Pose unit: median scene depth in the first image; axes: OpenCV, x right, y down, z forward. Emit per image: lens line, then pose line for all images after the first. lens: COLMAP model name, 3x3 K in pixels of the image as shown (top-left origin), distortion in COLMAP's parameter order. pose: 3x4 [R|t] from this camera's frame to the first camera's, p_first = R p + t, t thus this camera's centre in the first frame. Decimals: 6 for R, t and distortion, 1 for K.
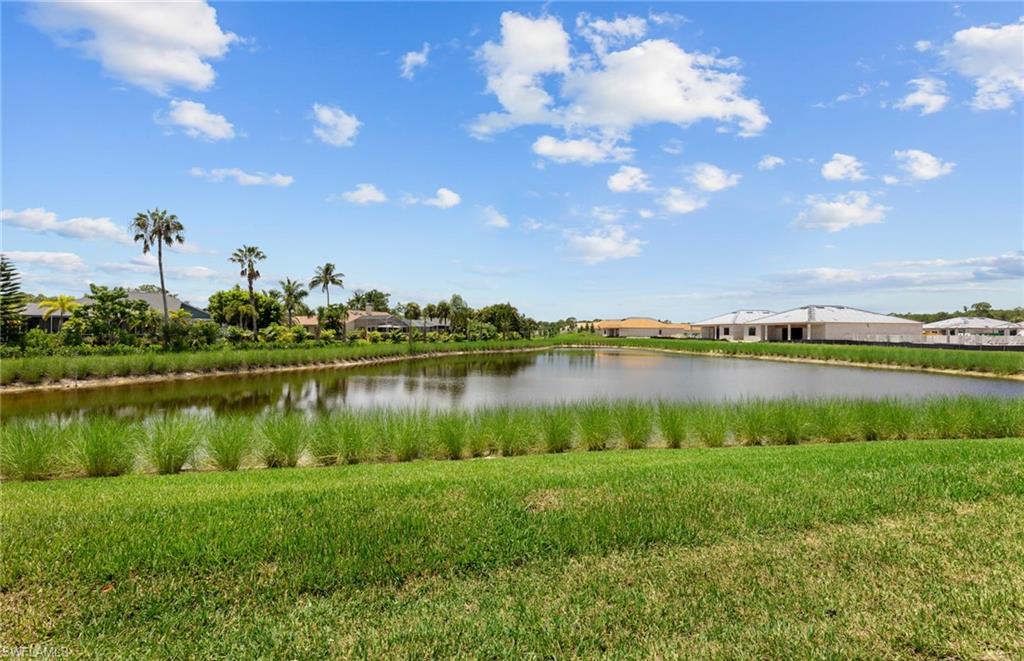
lens RADIAL K [[416.5, 0, 506.8], [0, 416.5, 331.7], [0, 0, 1]] dist [-0.000723, -0.000168]
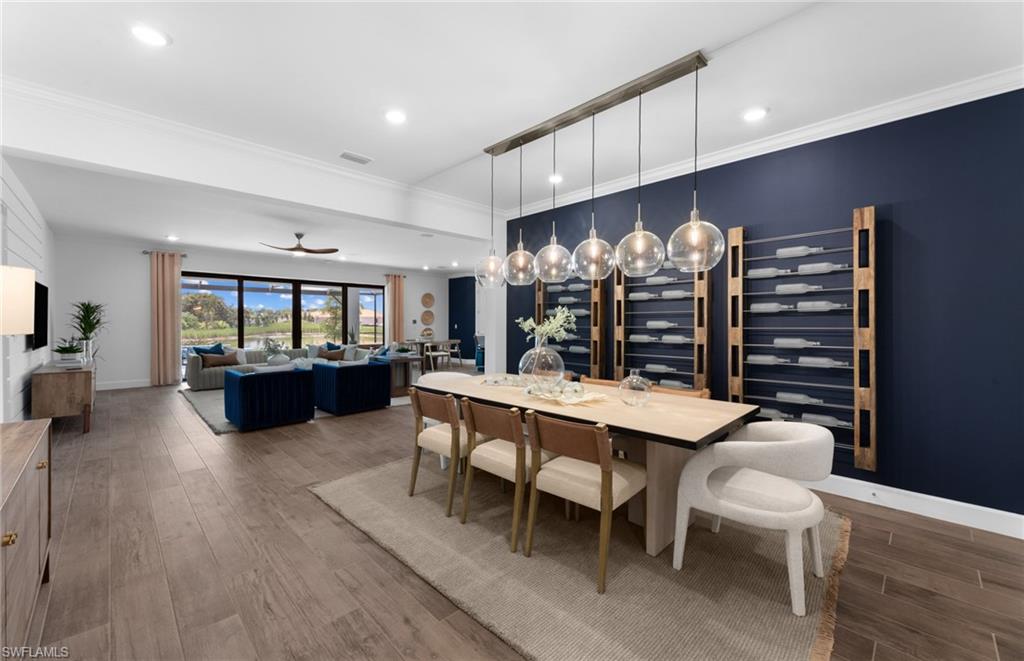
lens RADIAL K [[401.5, 0, 511.2], [0, 401.5, 328.9], [0, 0, 1]] dist [0.000802, -0.000017]
pose [[0.807822, -0.014516, 0.589248, 0.024404], [0.000959, 0.999728, 0.023313, -0.004794], [-0.589426, -0.018268, 0.807616, -0.357806]]
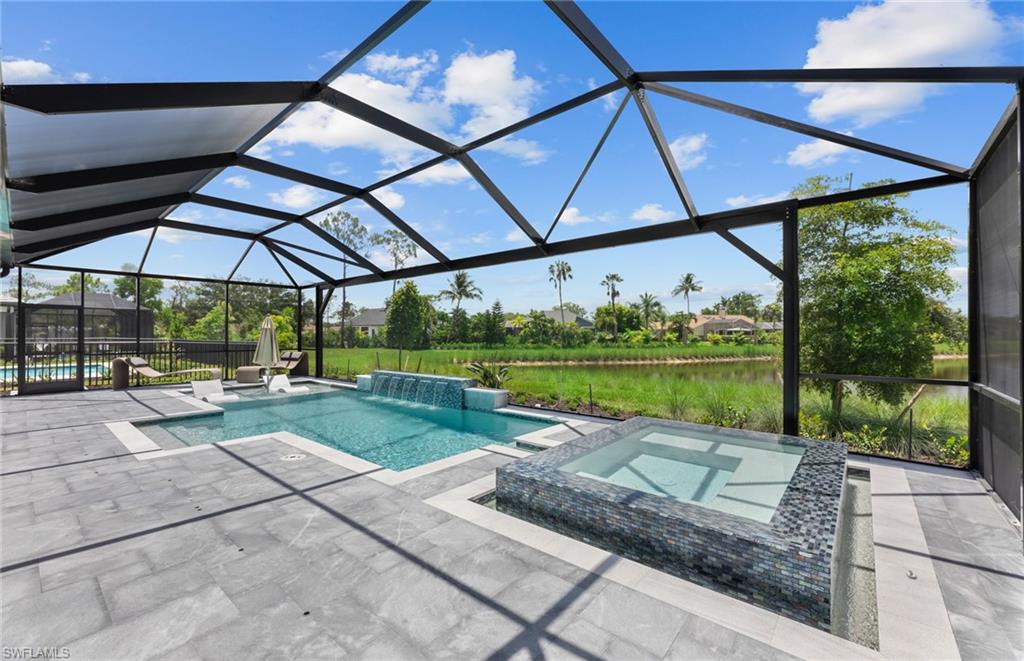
lens RADIAL K [[408.1, 0, 516.4], [0, 408.1, 332.0], [0, 0, 1]] dist [-0.000229, 0.000018]
pose [[0.660547, -0.011547, -0.750696, 0.137861], [0.007507, 0.999933, -0.008775, -0.001367], [0.750747, 0.000161, 0.660589, -0.100208]]
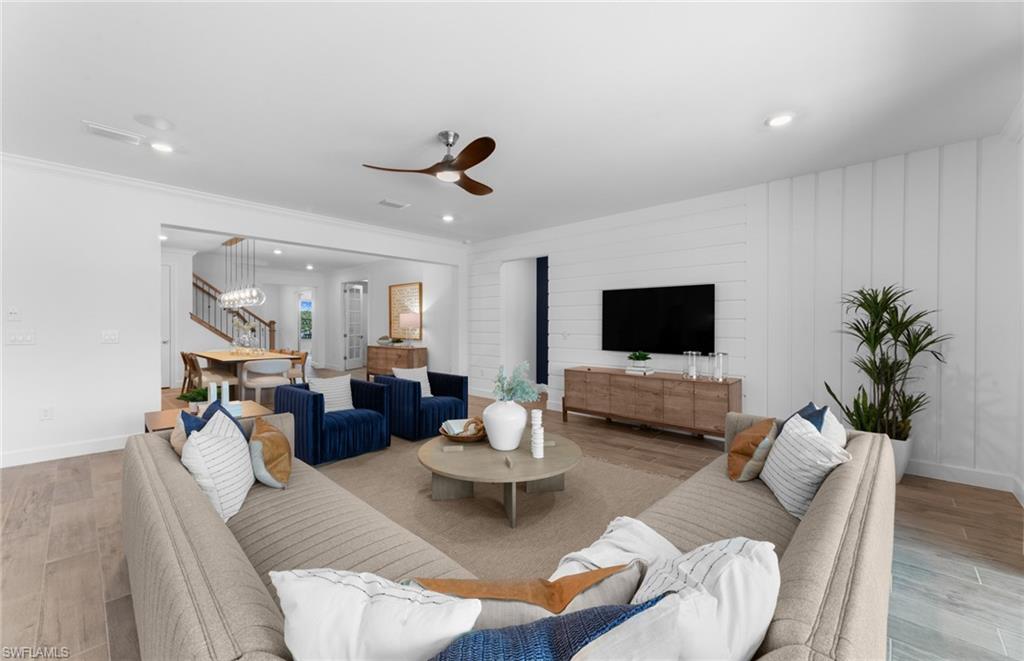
lens RADIAL K [[397.8, 0, 501.1], [0, 397.8, 329.0], [0, 0, 1]] dist [0.000442, -0.000006]
pose [[-0.796454, -0.000912, -0.604699, 0.068279], [-0.005491, 0.999969, 0.005725, -0.004102], [0.604675, 0.007880, -0.796433, -0.185766]]
